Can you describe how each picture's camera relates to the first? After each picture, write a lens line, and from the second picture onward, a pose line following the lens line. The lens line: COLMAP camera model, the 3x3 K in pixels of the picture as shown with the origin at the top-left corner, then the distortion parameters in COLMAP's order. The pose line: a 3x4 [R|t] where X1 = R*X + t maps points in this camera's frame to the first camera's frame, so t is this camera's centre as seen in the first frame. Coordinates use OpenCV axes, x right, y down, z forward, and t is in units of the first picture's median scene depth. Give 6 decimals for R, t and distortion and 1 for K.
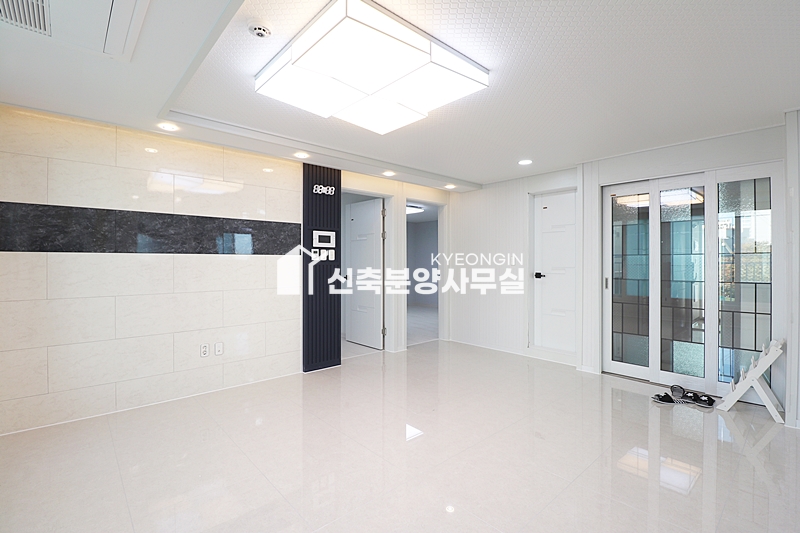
lens RADIAL K [[368.6, 0, 402.5], [0, 368.6, 261.3], [0, 0, 1]] dist [0.002035, -0.013743]
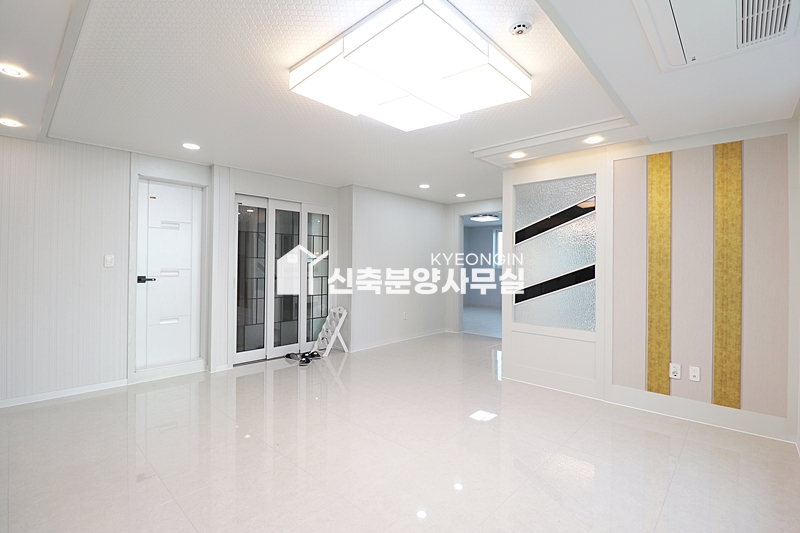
lens RADIAL K [[368.6, 0, 402.5], [0, 368.6, 261.3], [0, 0, 1]] dist [0.002035, -0.013743]
pose [[-0.091508, 0.011110, 0.995742, -0.774343], [-0.008595, 0.999892, -0.011947, 0.006580], [-0.995767, -0.009652, -0.091403, 0.812051]]
